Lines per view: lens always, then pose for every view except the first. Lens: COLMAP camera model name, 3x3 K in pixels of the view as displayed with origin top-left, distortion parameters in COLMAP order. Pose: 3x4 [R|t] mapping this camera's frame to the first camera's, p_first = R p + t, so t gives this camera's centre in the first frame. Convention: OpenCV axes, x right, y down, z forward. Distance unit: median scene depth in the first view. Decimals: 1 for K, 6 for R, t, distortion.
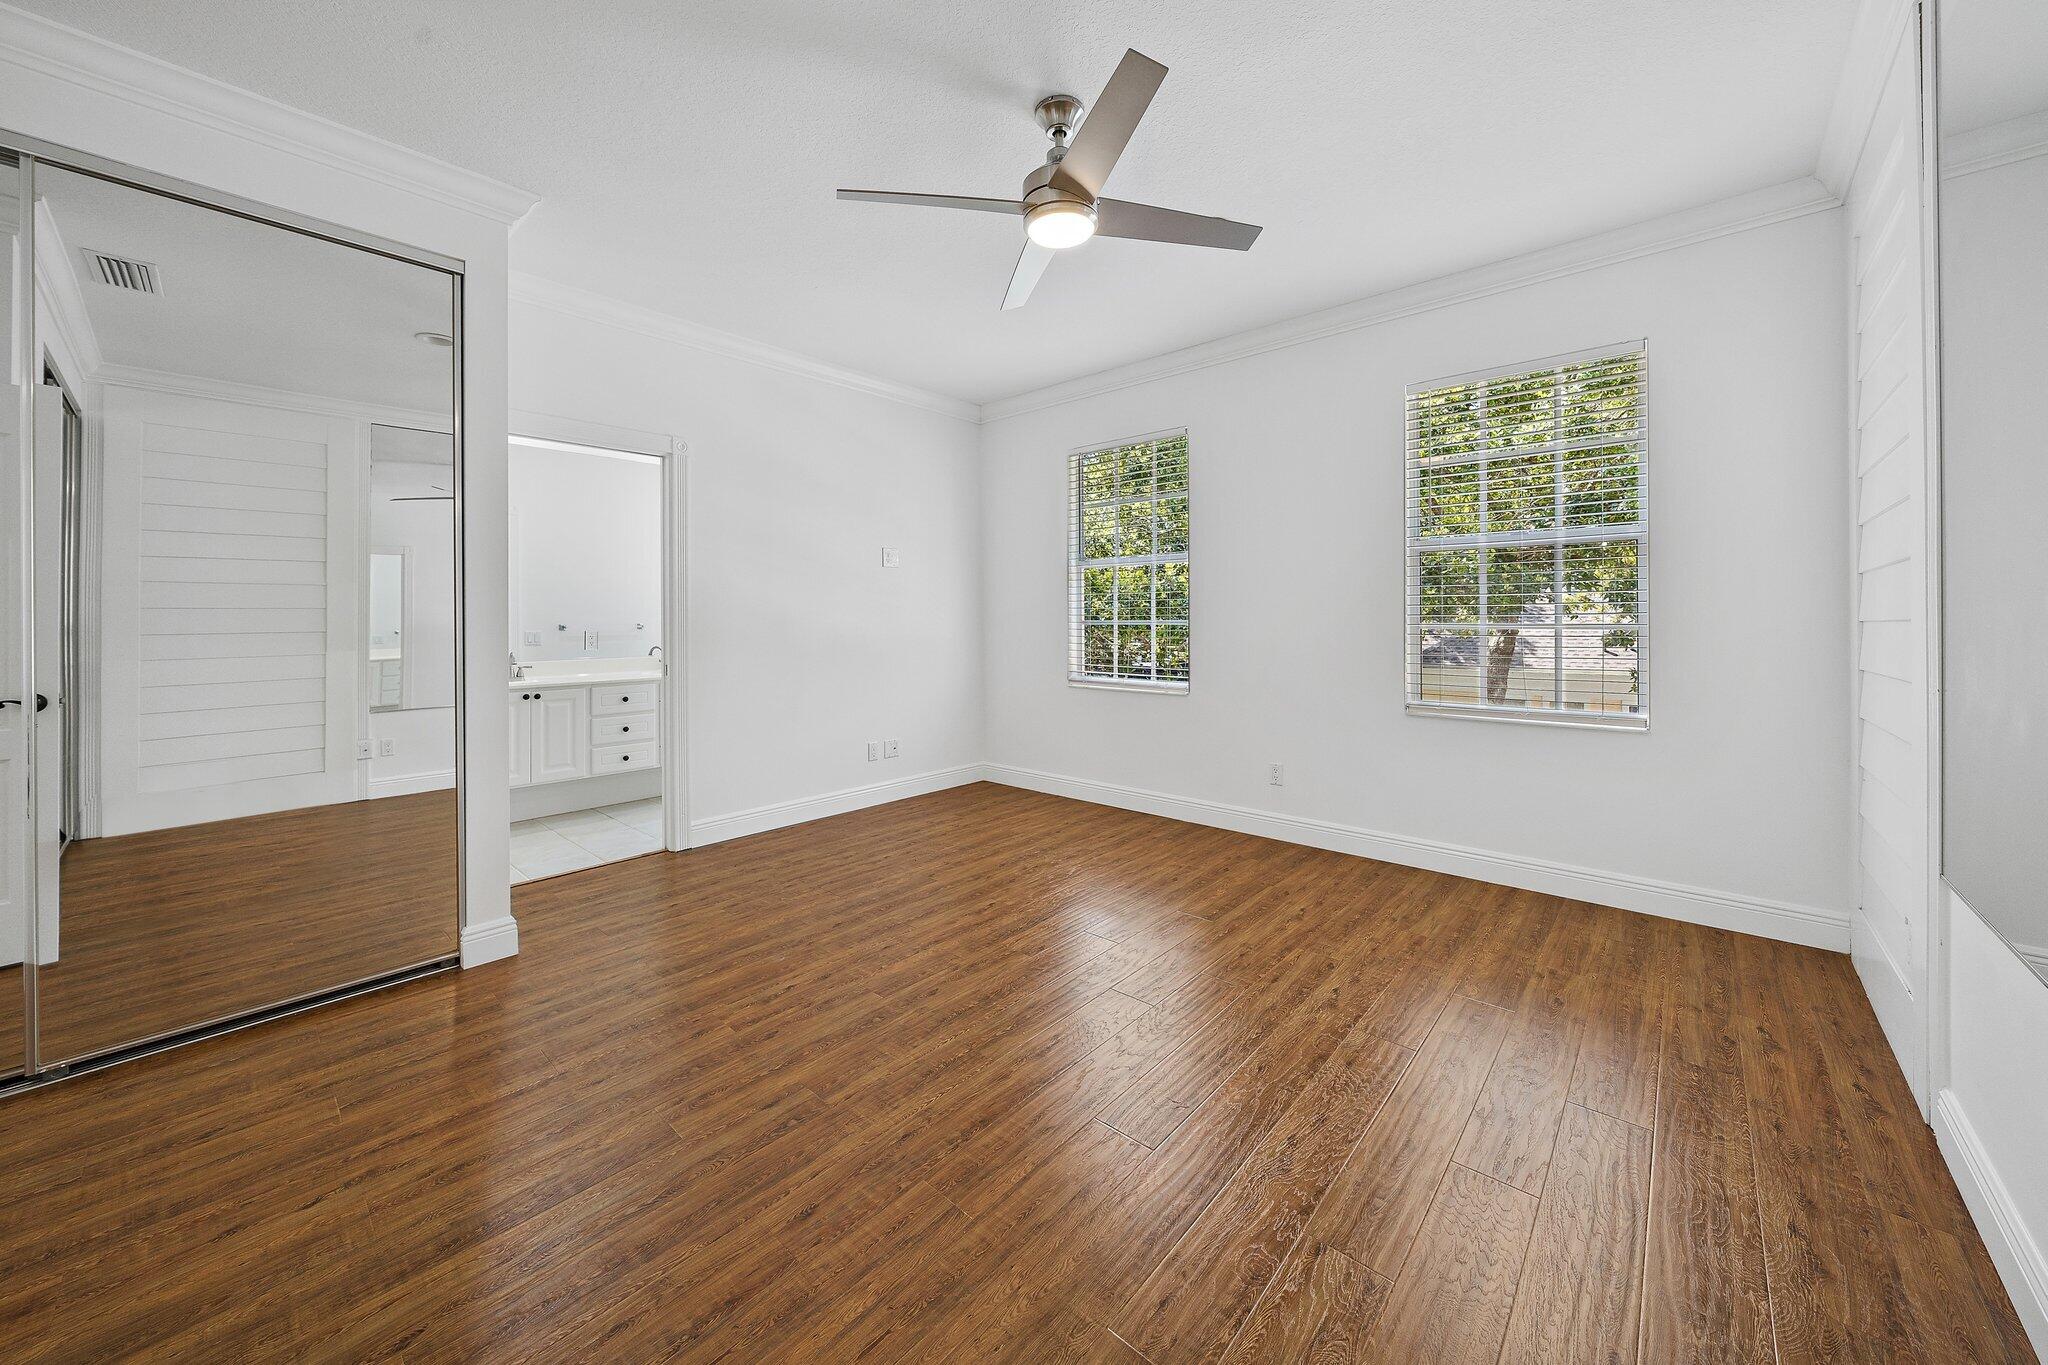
lens RADIAL K [[737.1, 0, 1015.5], [0, 737.1, 626.4], [0, 0, 1]] dist [-0.001186, -0.000015]
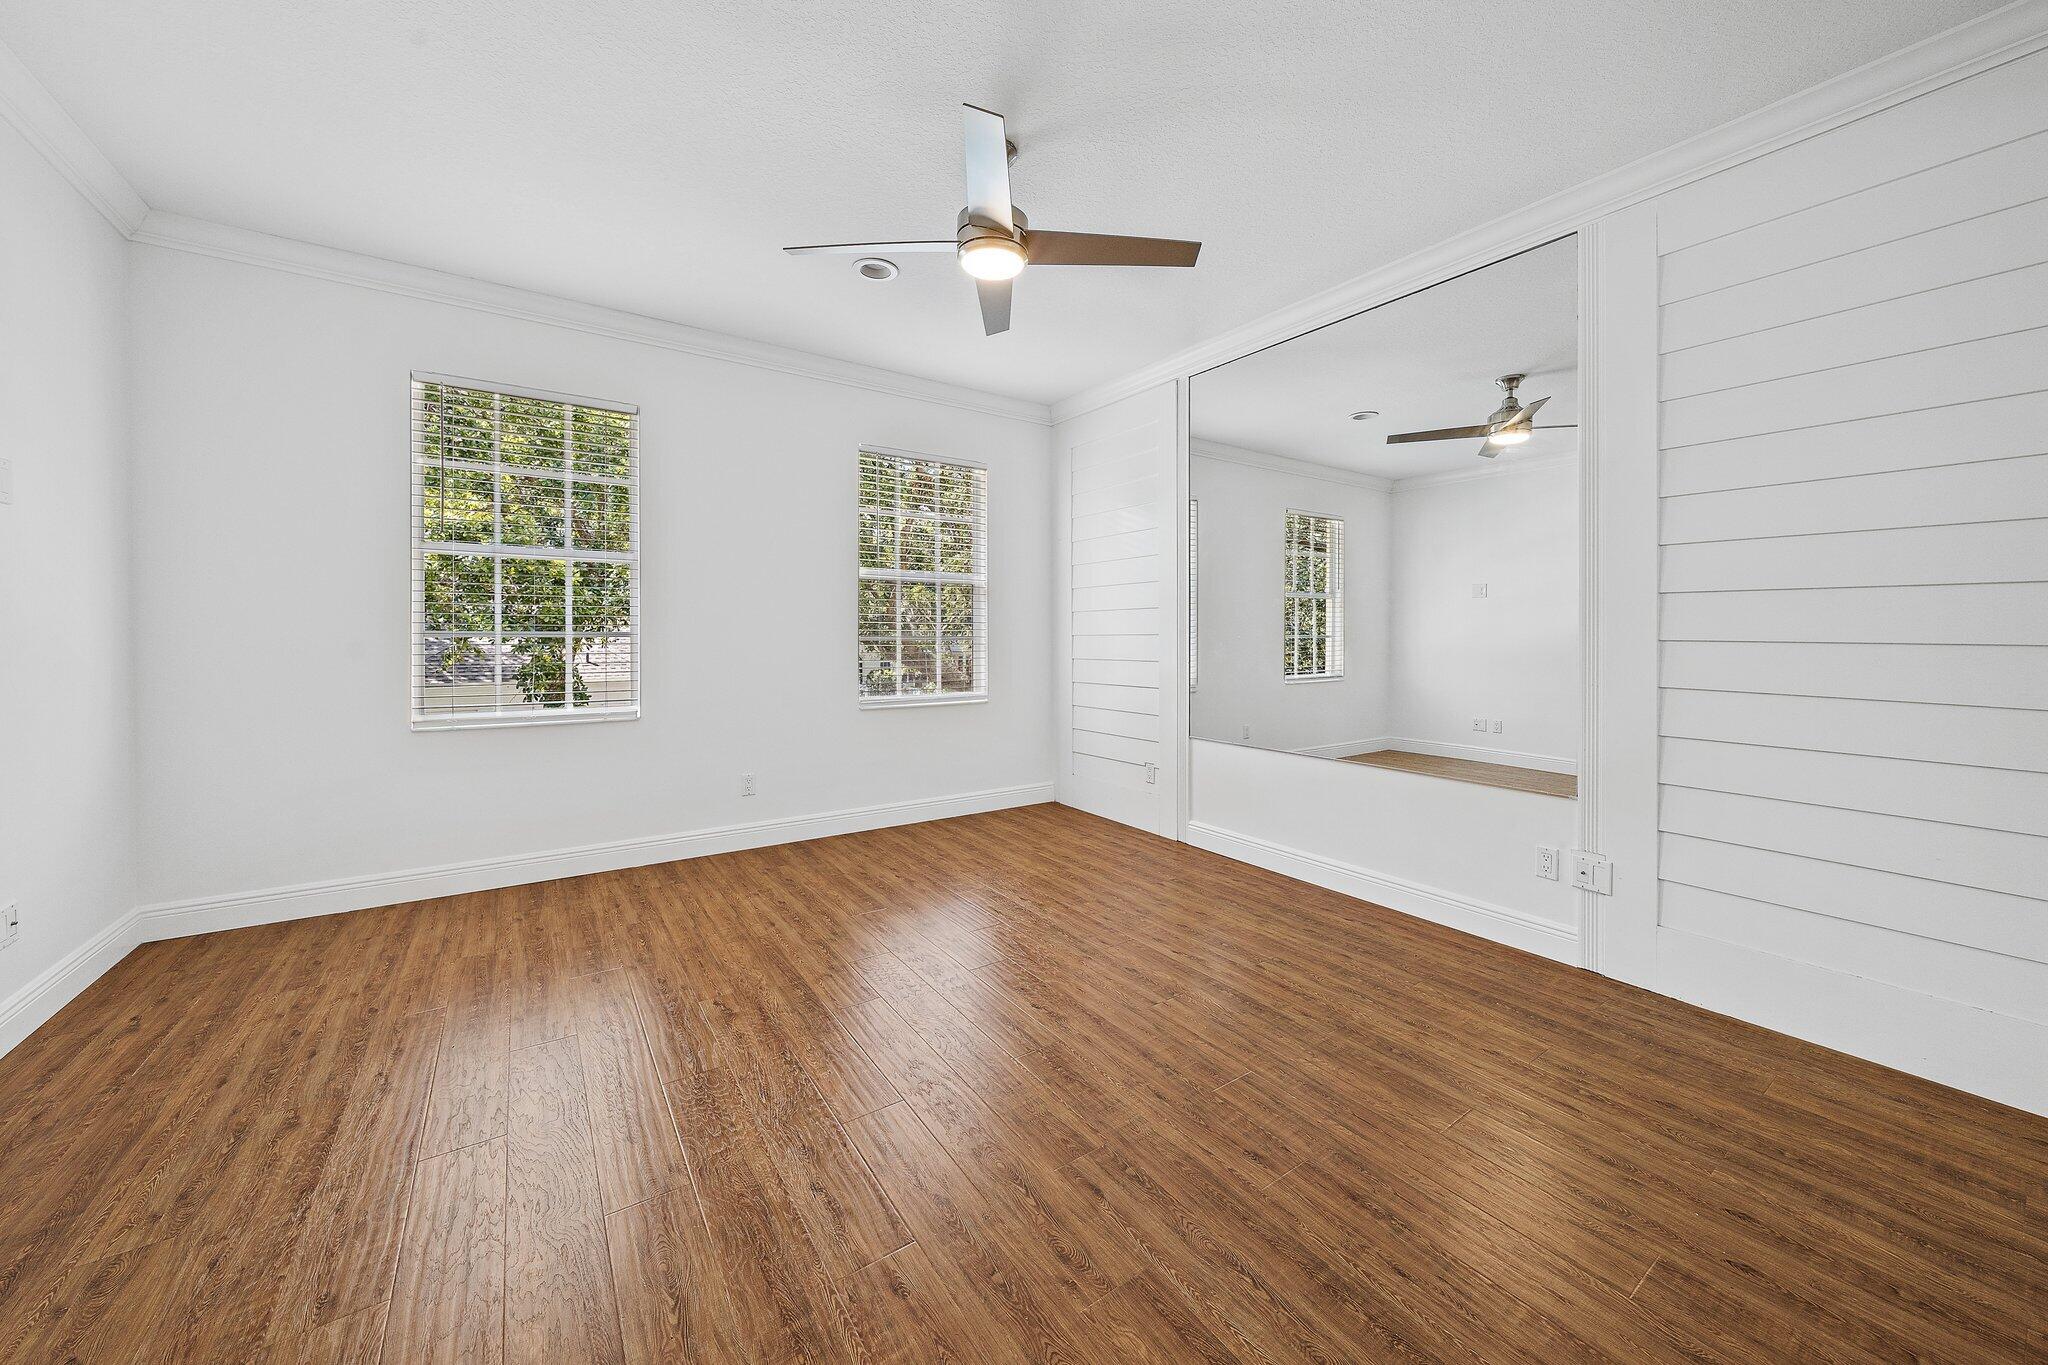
lens RADIAL K [[735.4, 0, 1019.1], [0, 735.4, 645.1], [0, 0, 1]] dist [-0.001701, -0.000205]
pose [[0.232053, -0.009367, 0.972658, -0.824088], [0.004463, 0.999953, 0.008565, 0.003073], [-0.972693, 0.002353, 0.232084, 0.618126]]
